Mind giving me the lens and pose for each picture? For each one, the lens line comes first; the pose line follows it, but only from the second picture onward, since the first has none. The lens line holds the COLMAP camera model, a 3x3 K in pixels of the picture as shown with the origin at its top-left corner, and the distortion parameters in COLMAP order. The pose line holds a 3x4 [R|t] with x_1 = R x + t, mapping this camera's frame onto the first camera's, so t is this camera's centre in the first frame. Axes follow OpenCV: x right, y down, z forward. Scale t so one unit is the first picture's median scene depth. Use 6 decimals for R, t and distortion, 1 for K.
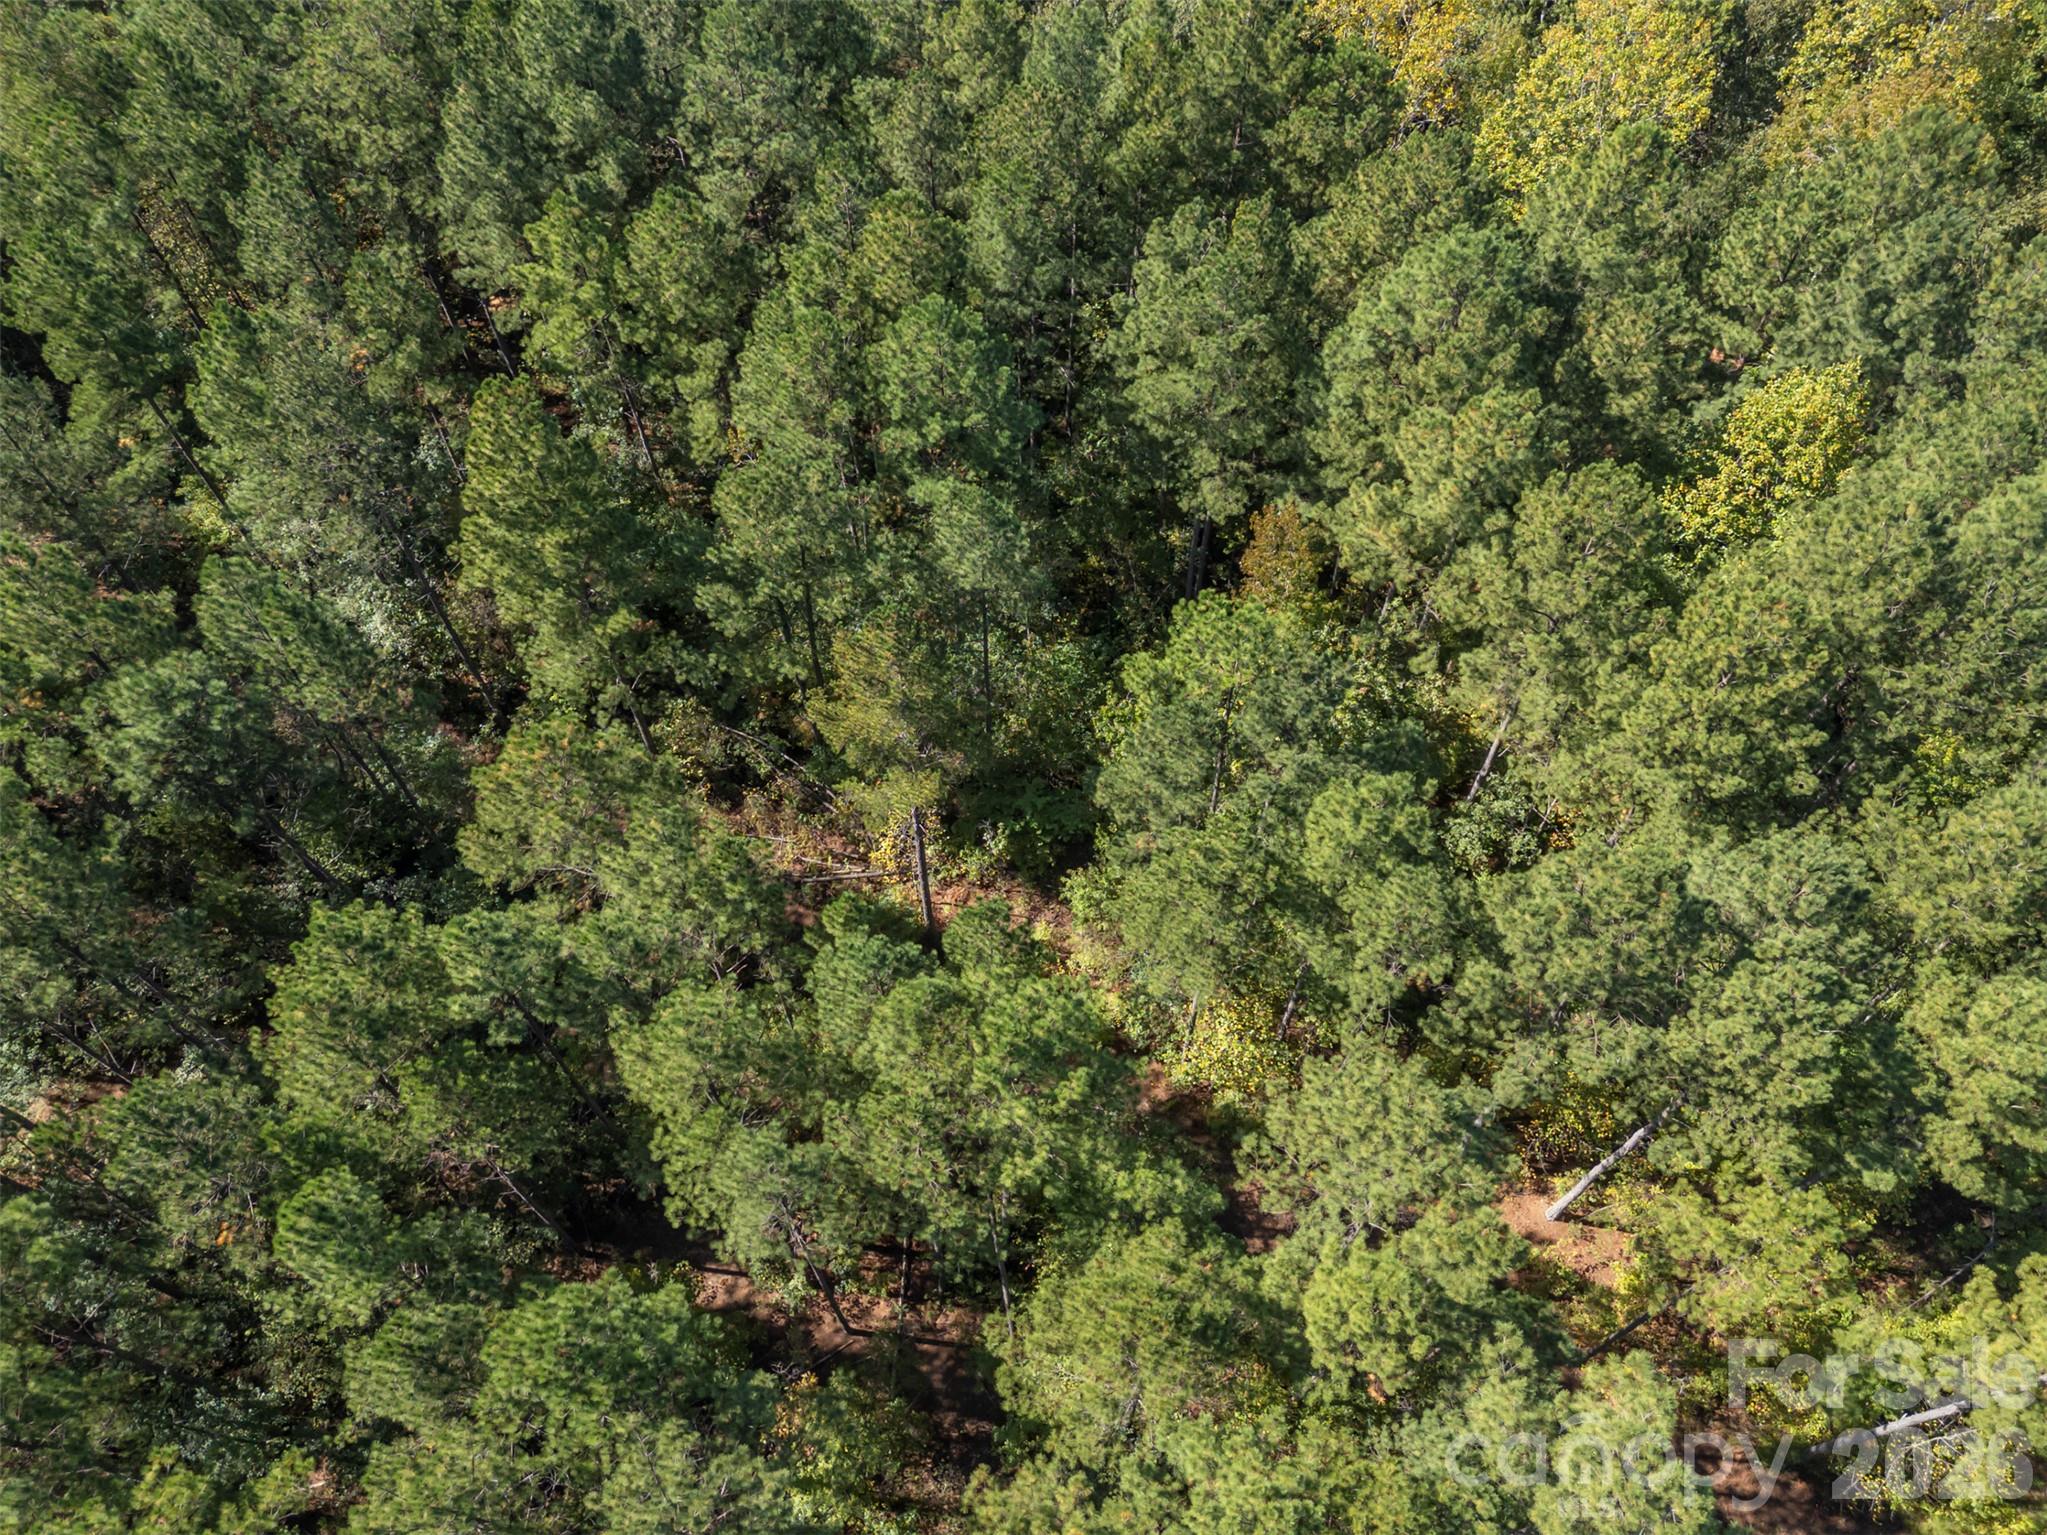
lens RADIAL K [[1490.1, 0, 1023.5], [0, 1490.1, 767.5], [0, 0, 1]] dist [0.091492, -0.059708]
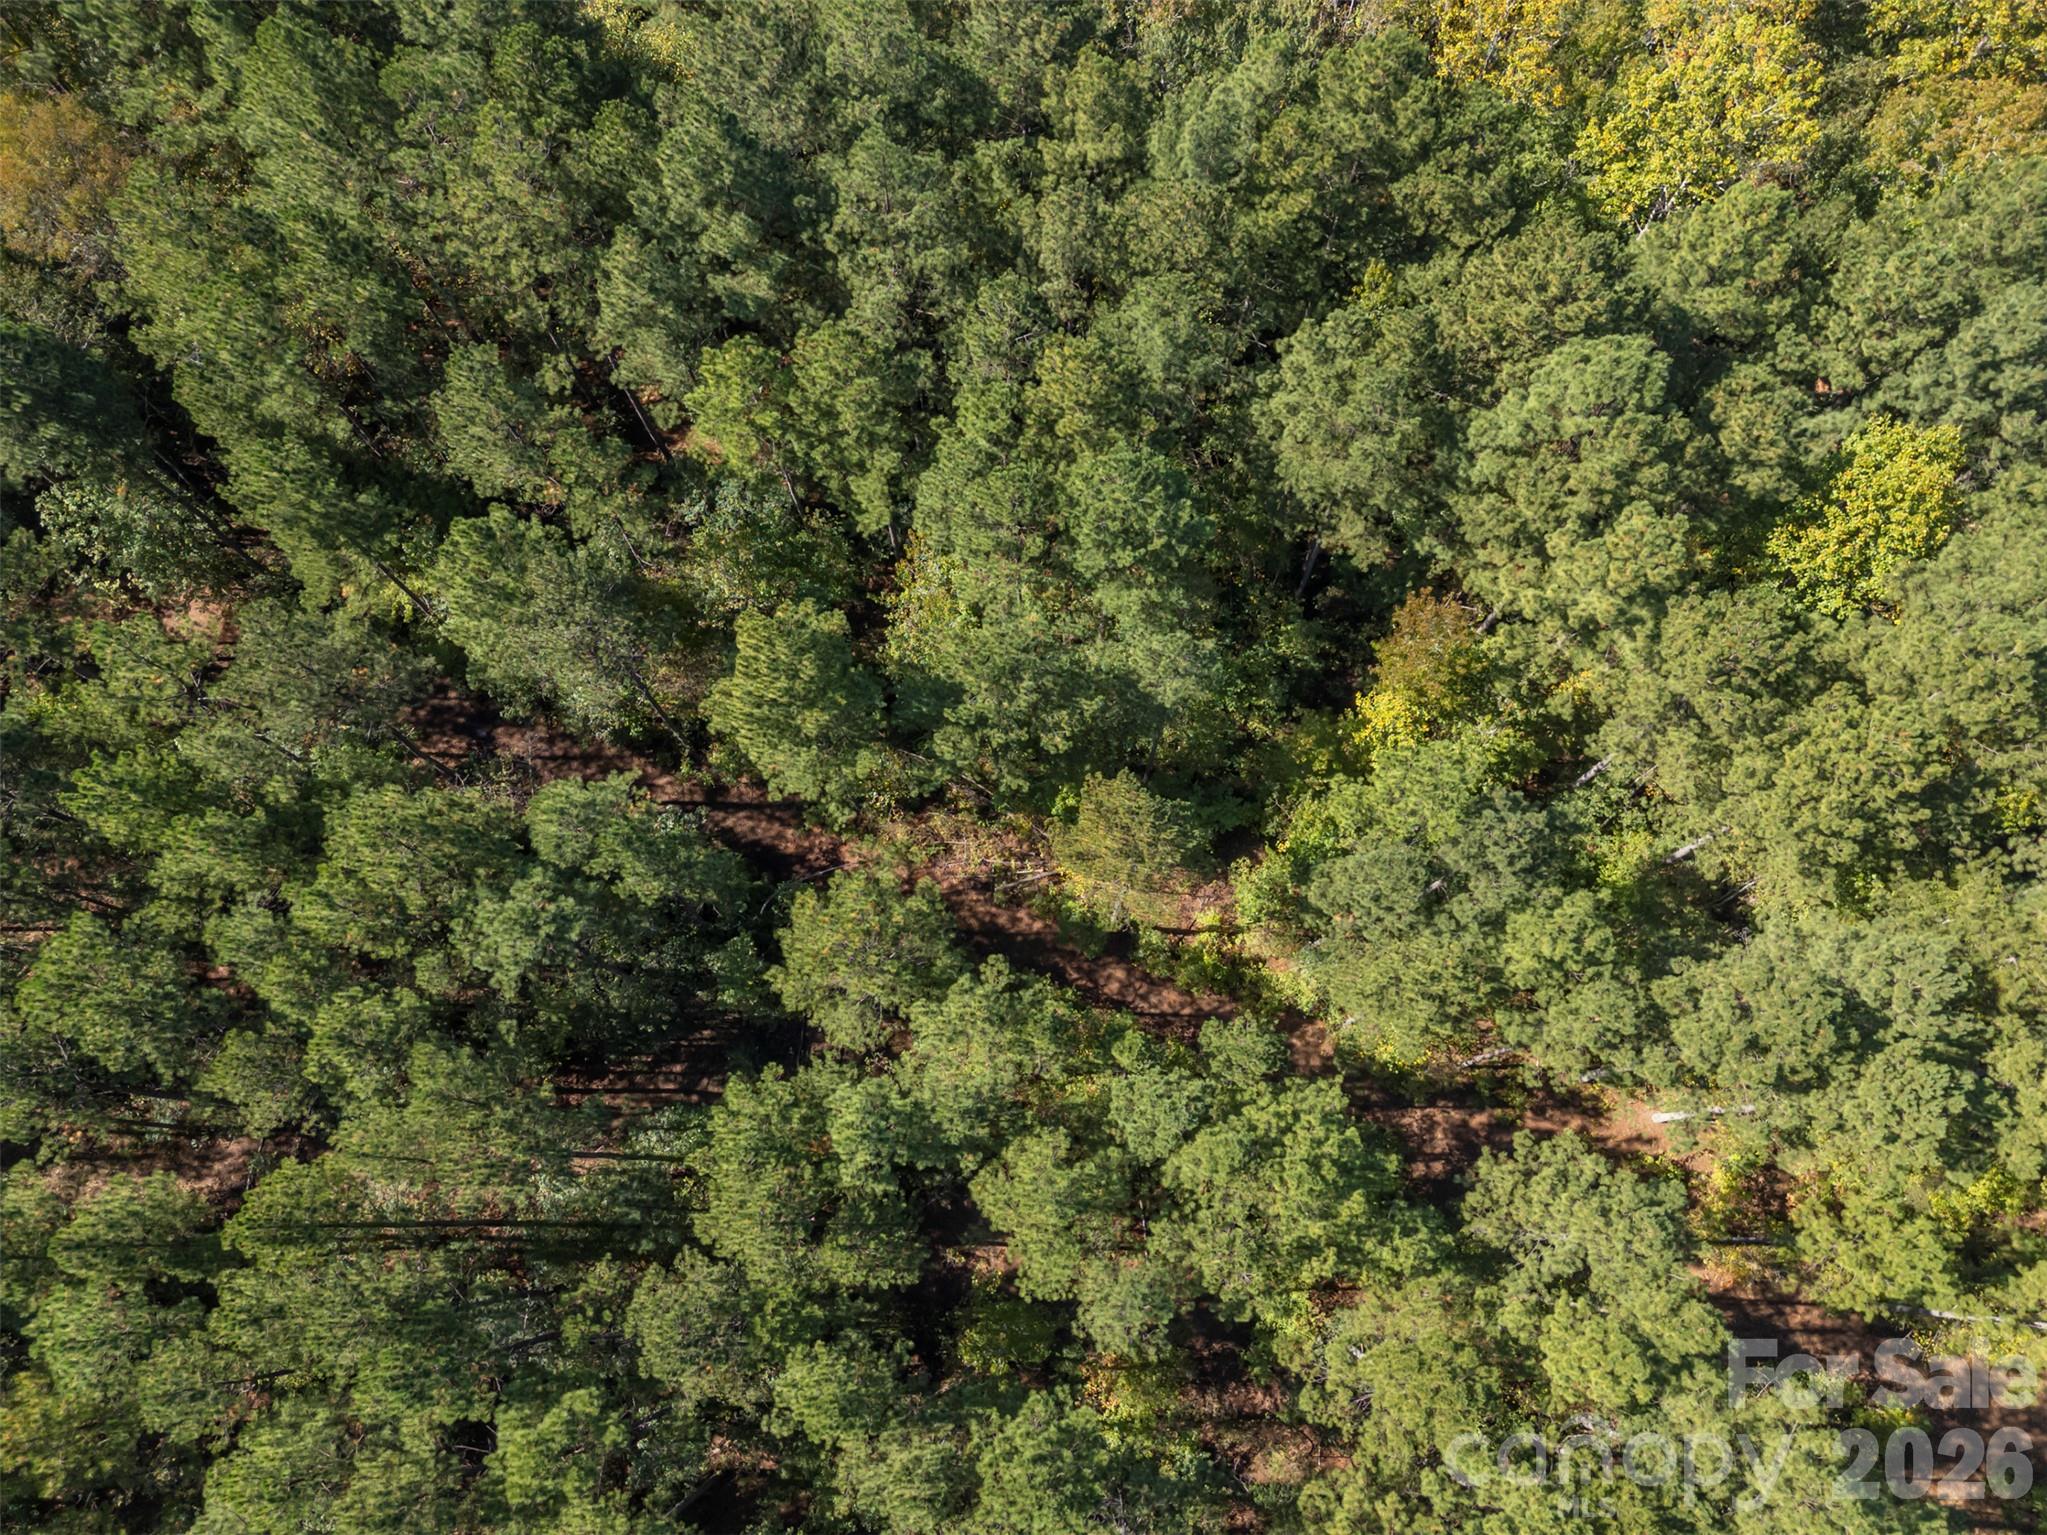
lens RADIAL K [[1493.9, 0, 1022.3], [0, 1493.9, 760.7], [0, 0, 1]] dist [0.085497, -0.053194]
pose [[0.994204, -0.102149, 0.033535, -0.175984], [0.090061, 0.961628, 0.259155, -0.353775], [-0.058721, -0.254632, 0.965253, -0.086089]]
